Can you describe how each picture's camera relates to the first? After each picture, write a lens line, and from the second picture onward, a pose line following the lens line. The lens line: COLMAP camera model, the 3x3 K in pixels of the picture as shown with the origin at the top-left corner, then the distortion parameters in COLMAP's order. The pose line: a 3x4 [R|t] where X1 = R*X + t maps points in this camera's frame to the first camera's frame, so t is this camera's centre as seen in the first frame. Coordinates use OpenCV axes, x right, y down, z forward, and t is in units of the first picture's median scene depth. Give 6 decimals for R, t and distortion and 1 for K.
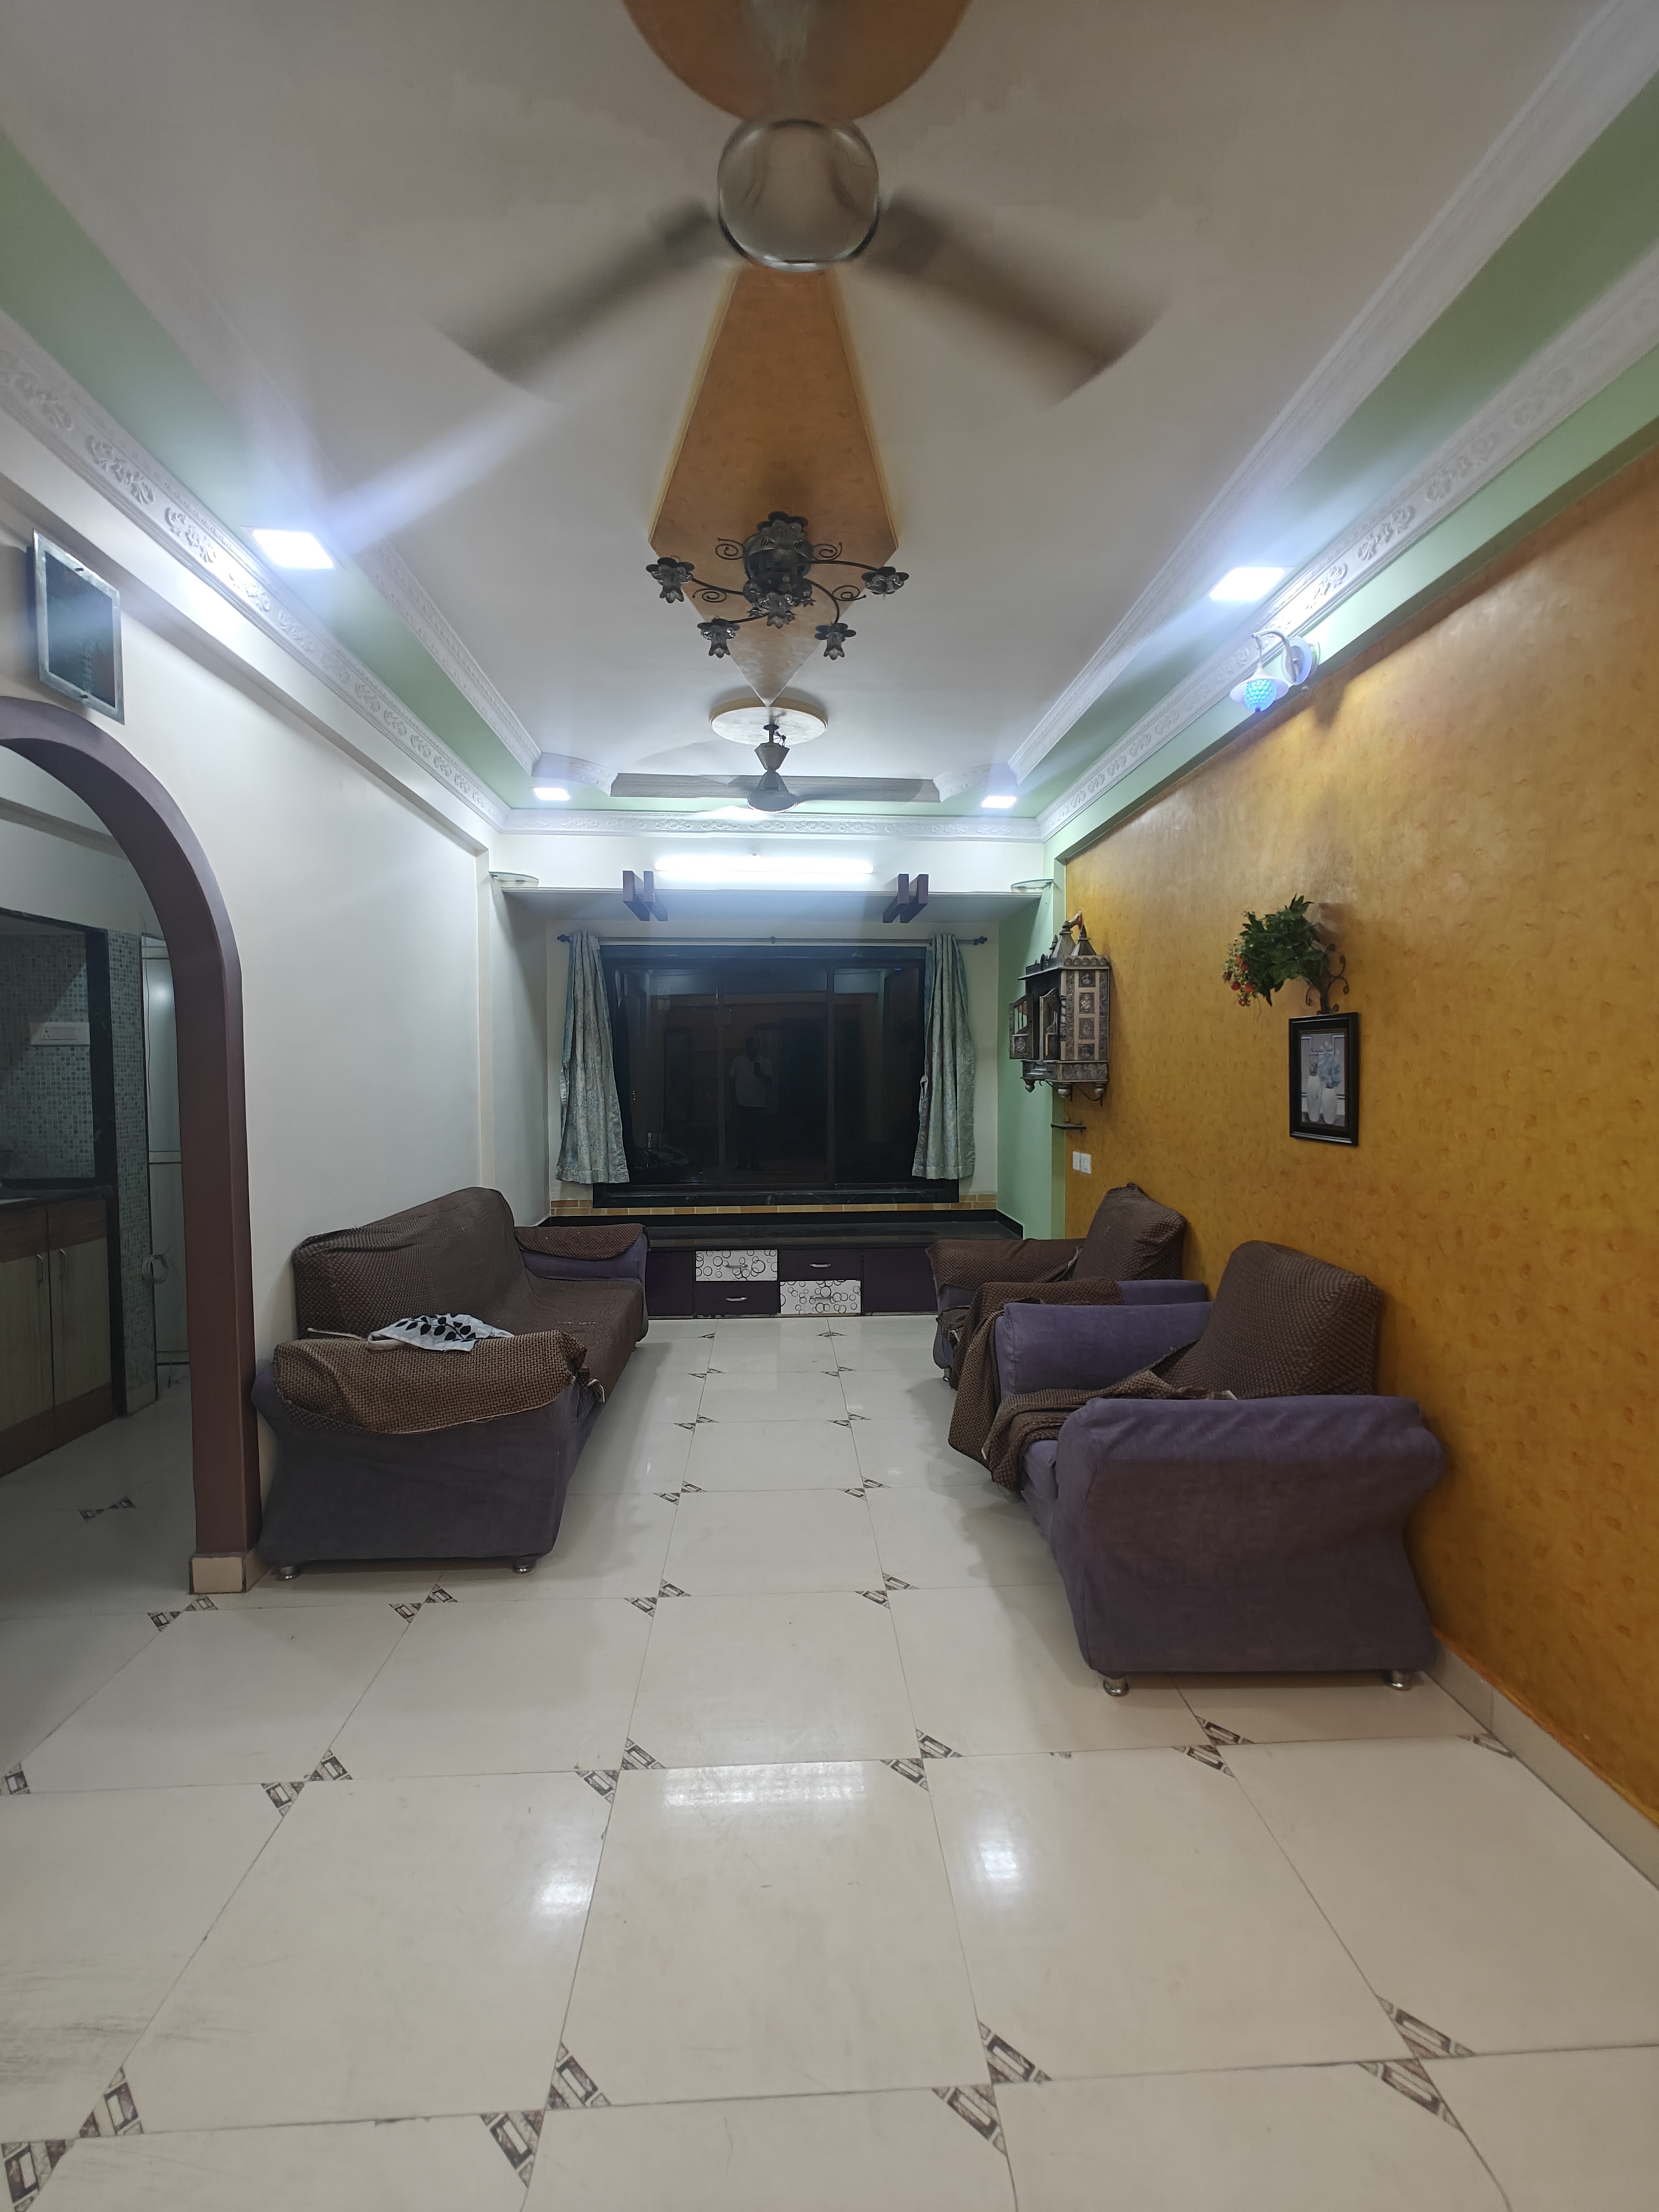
lens RADIAL K [[947.5, 0, 829.5], [0, 947.5, 1106.0], [0, 0, 1]] dist [-0.005706, 0.001423]
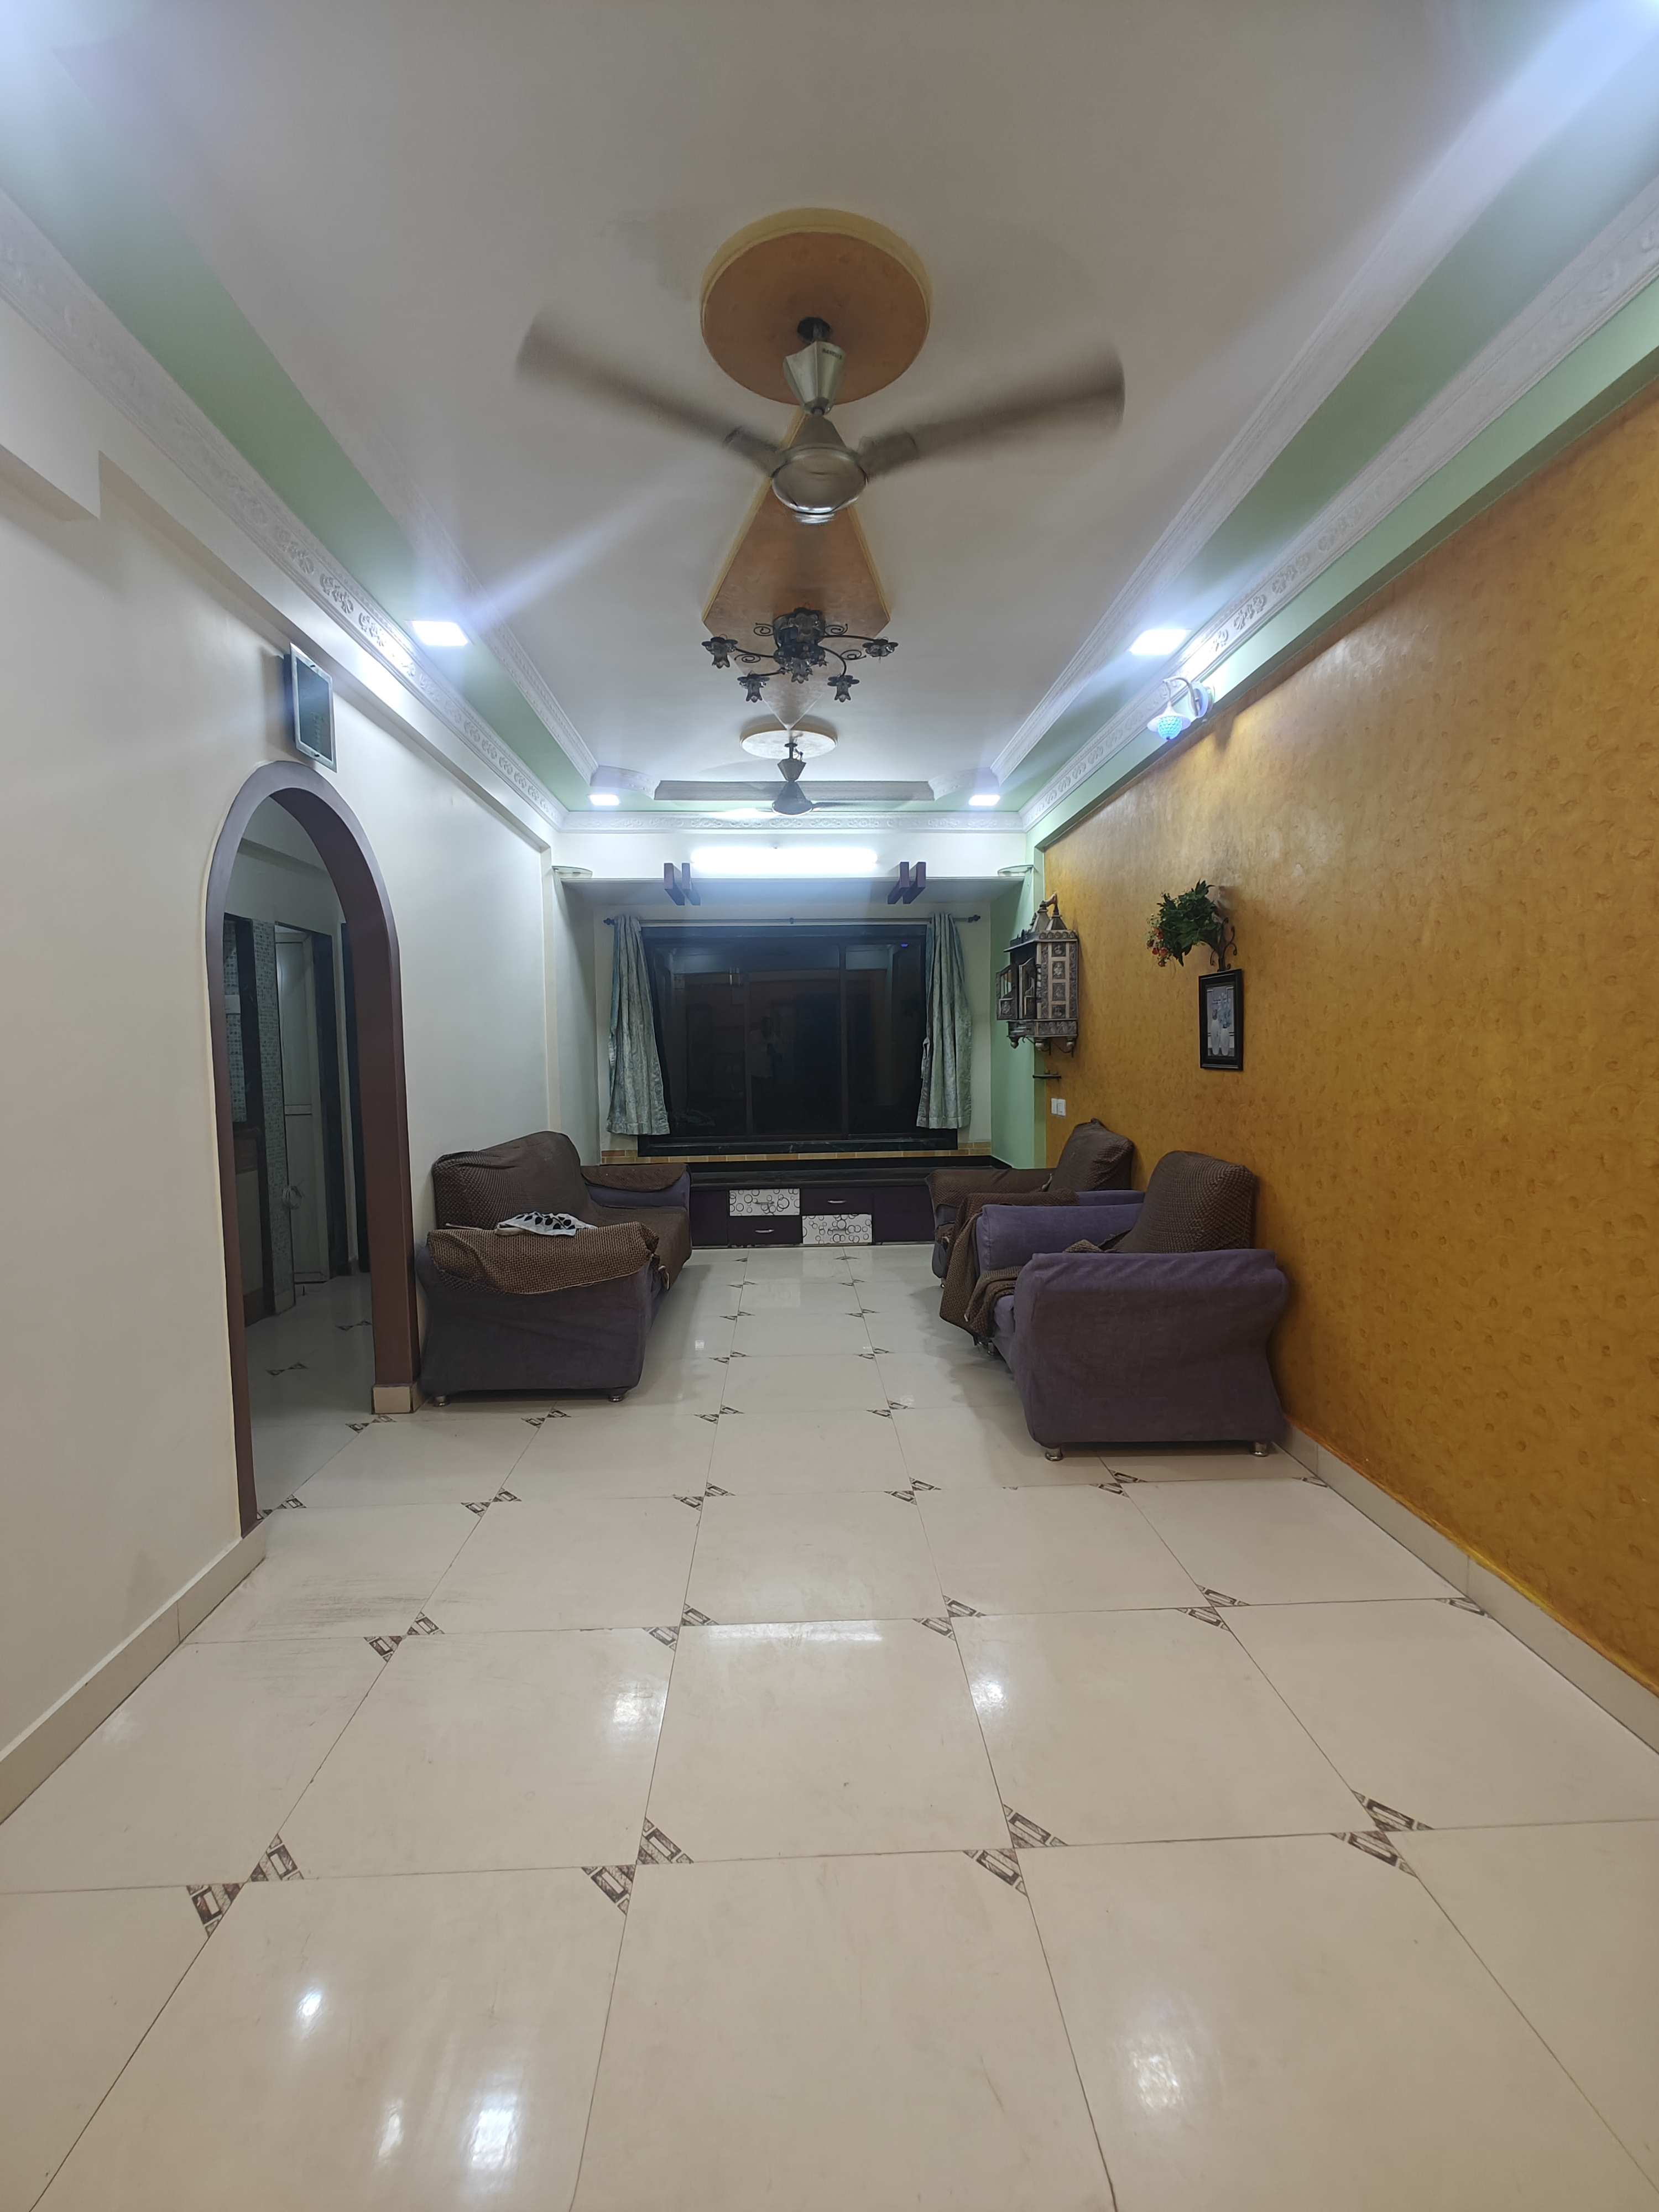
lens RADIAL K [[942.3, 0, 832.0], [0, 942.3, 1102.9], [0, 0, 1]] dist [0.000698, 0.000321]
pose [[0.999864, -0.011778, -0.011573, -0.001281], [0.011990, 0.999759, 0.018406, 0.052545], [0.011353, -0.018543, 0.999764, -0.302267]]
